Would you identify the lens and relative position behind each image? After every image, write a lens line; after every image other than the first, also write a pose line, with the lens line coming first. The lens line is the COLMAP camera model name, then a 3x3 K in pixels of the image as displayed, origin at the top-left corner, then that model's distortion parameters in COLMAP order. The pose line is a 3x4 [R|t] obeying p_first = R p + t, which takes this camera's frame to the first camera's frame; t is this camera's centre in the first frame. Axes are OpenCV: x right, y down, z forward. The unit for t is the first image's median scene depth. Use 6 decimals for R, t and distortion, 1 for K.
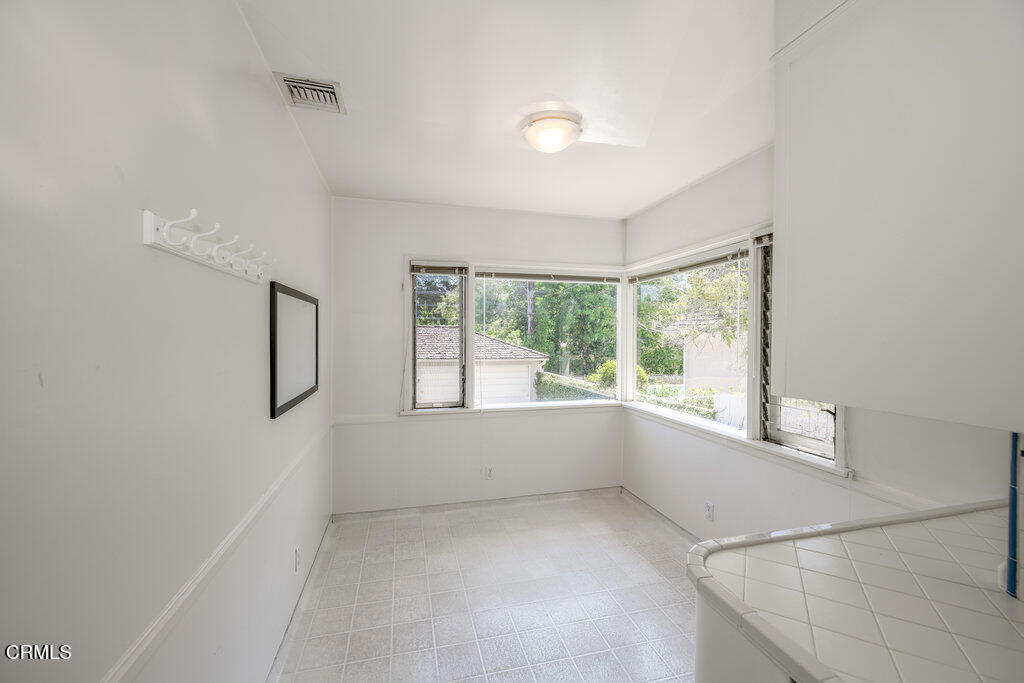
lens RADIAL K [[415.0, 0, 510.6], [0, 415.0, 341.1], [0, 0, 1]] dist [0.002691, 0.000377]
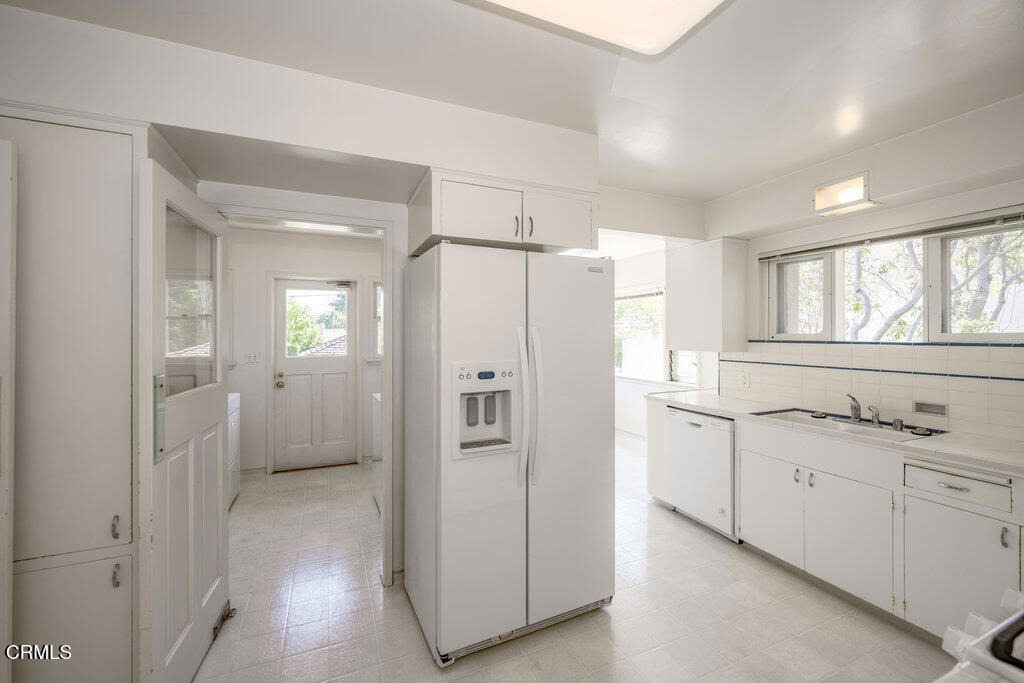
lens RADIAL K [[415.0, 0, 516.4], [0, 415.0, 336.4], [0, 0, 1]] dist [0.002691, 0.000377]
pose [[0.987963, -0.004257, 0.154633, -0.482938], [0.005477, 0.999957, -0.007467, 0.021562], [-0.154595, 0.008224, 0.987944, -0.951025]]
